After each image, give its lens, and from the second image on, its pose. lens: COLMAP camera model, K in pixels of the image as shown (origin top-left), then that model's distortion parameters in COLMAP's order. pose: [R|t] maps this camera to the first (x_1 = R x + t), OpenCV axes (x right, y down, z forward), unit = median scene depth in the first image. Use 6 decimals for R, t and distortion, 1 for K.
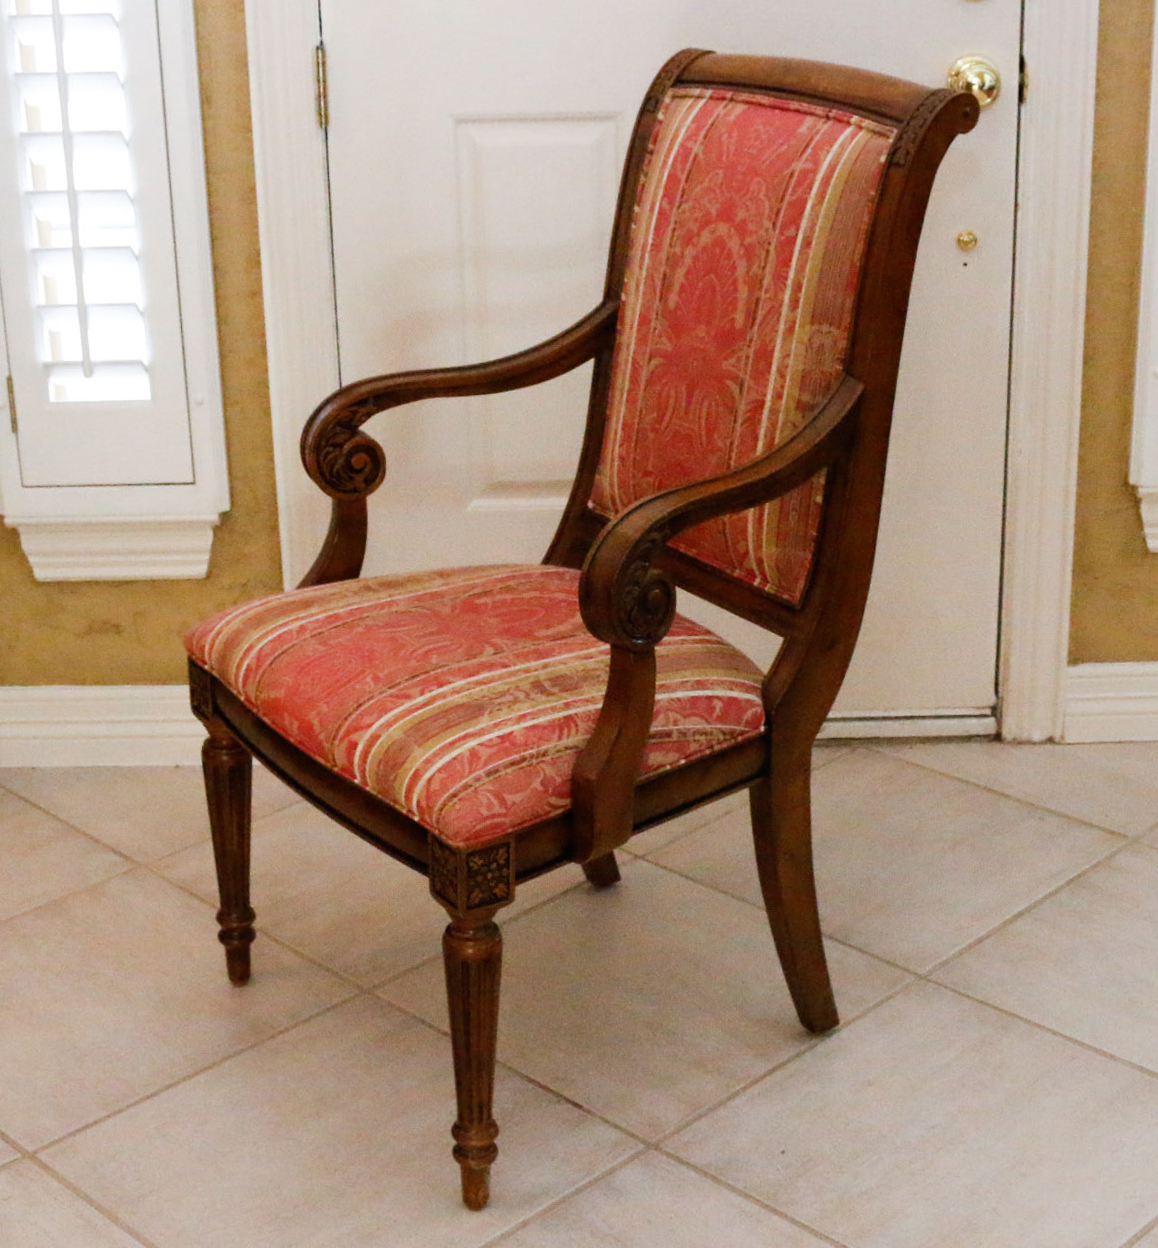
lens RADIAL K [[1737.2, 0, 579.7], [0, 1737.2, 609.0], [0, 0, 1]] dist [-0.039351, -0.087397]
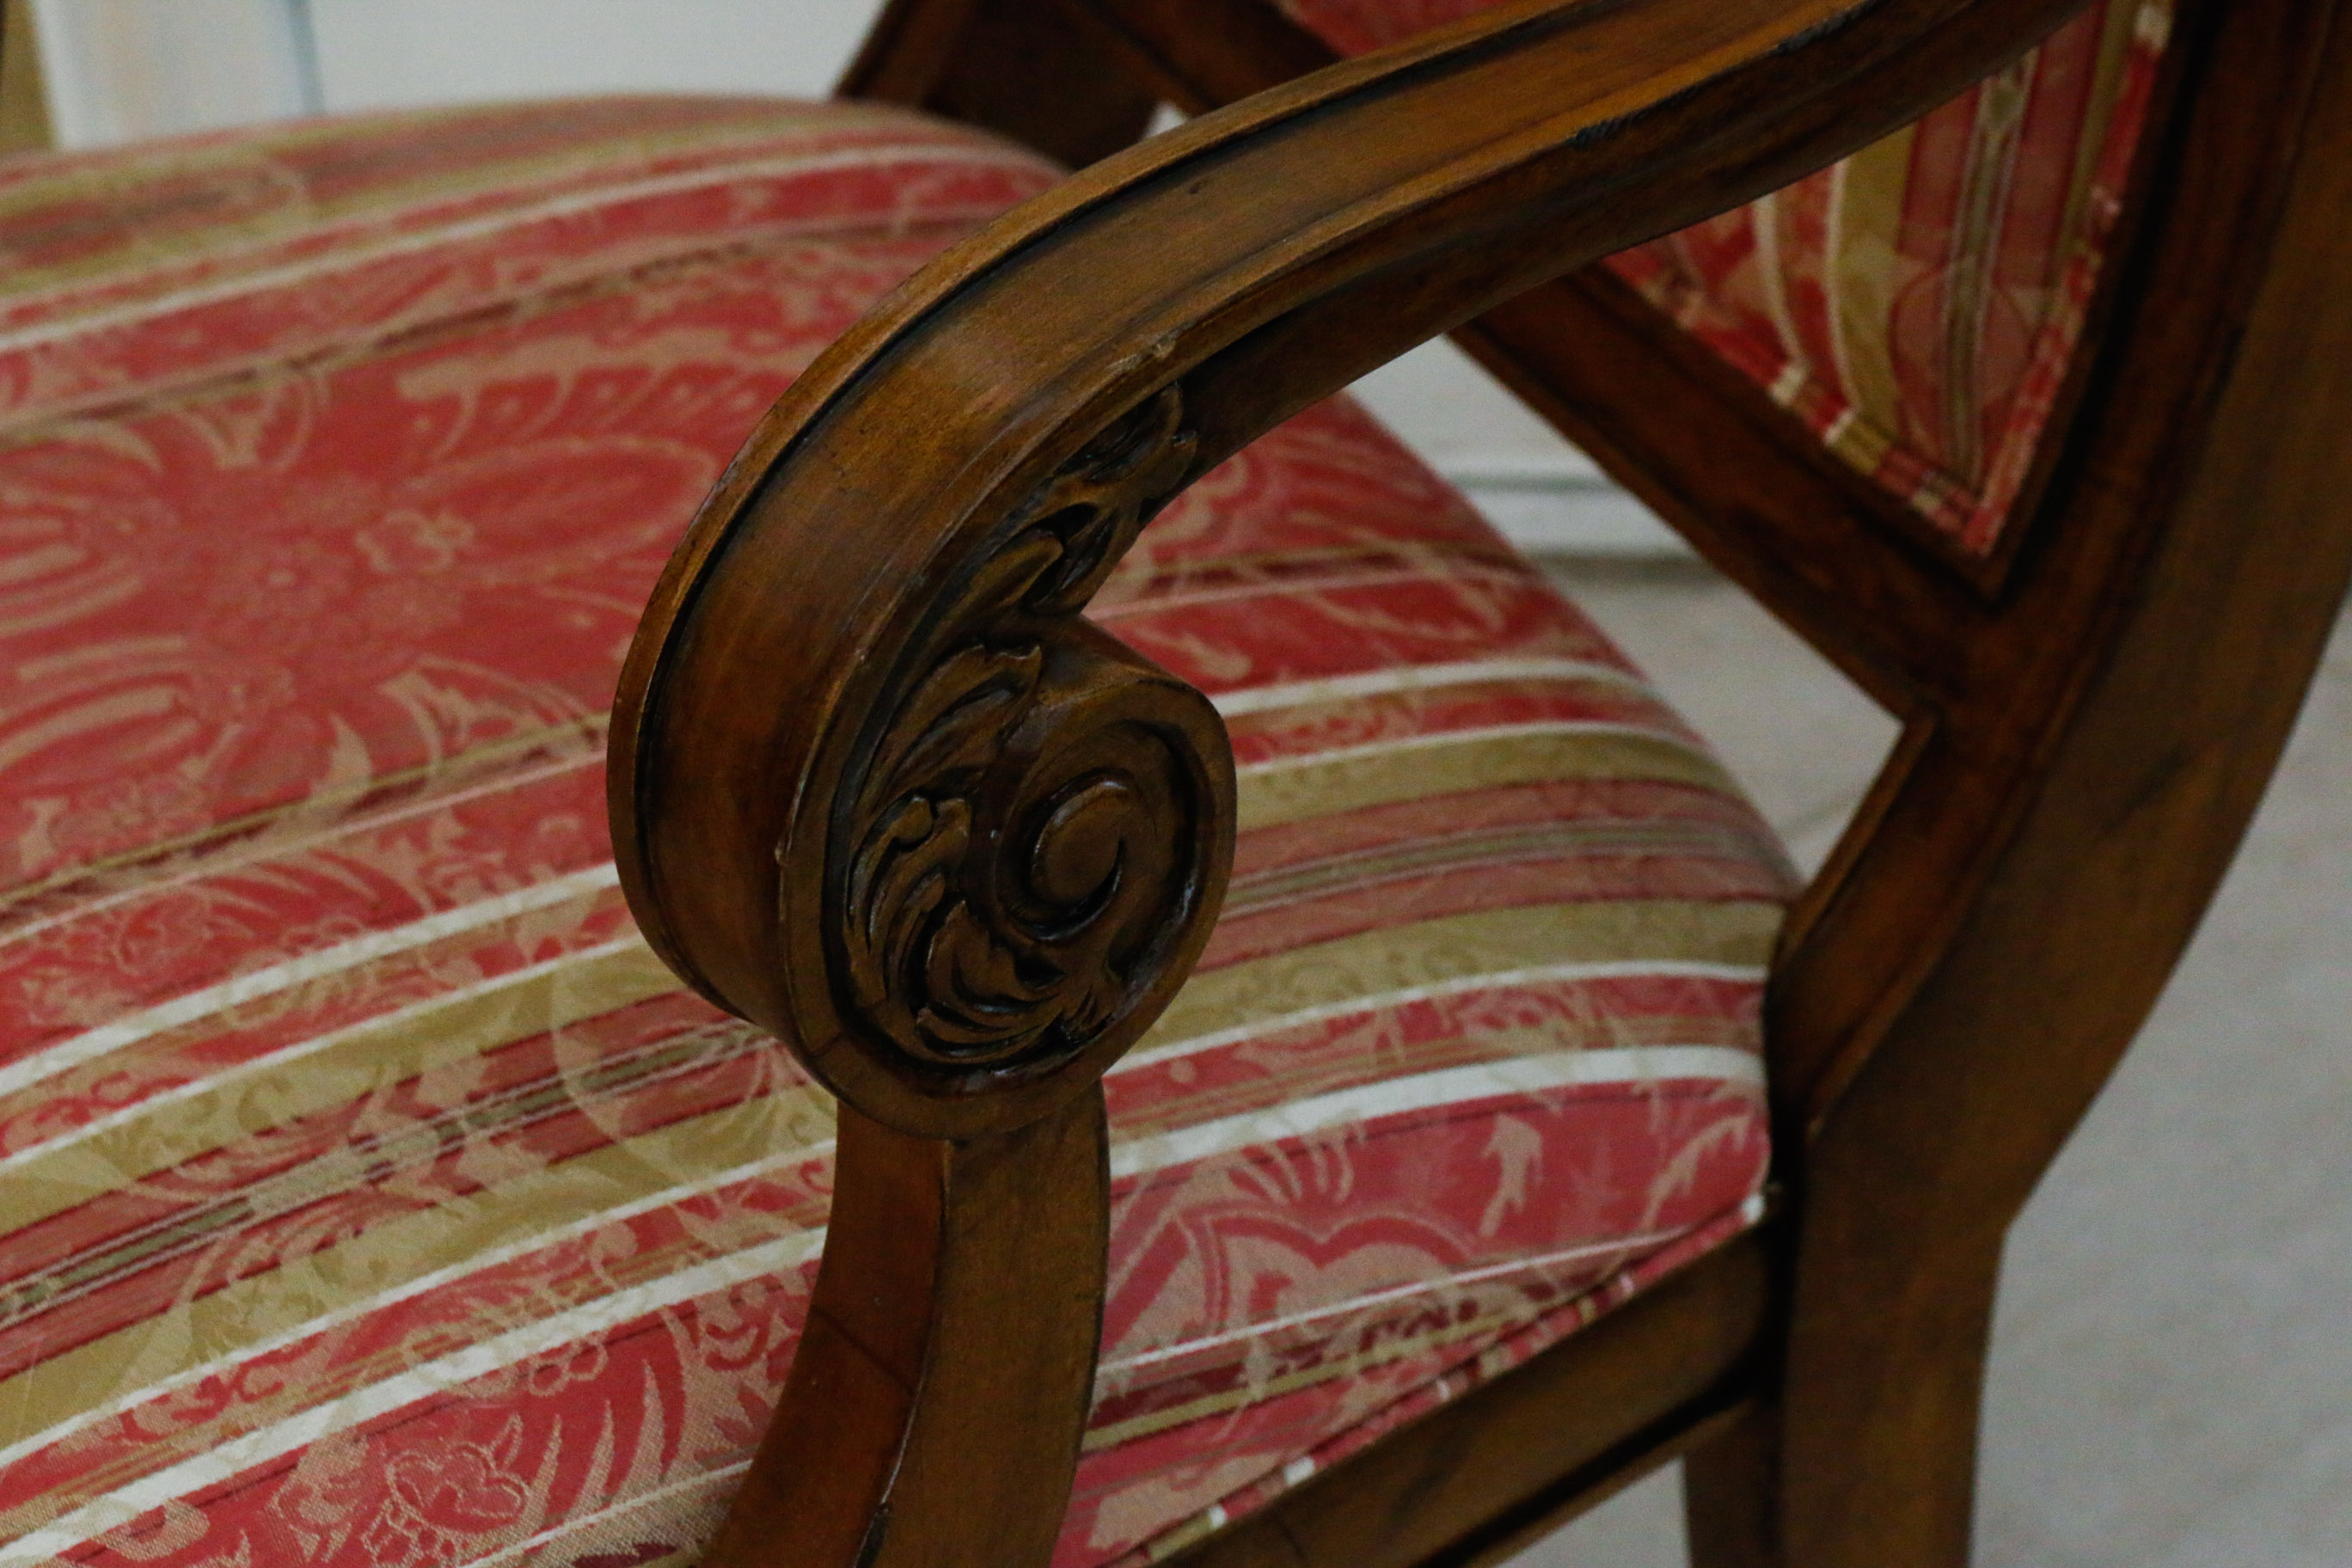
lens RADIAL K [[4309.9, 0, 1176.0], [0, 4309.9, 784.0], [0, 0, 1]] dist [-0.017658, -0.096503]
pose [[0.997597, 0.046871, -0.051030, 0.065032], [-0.031859, 0.964301, 0.262886, -0.105182], [0.061530, -0.260628, 0.963477, 0.558866]]
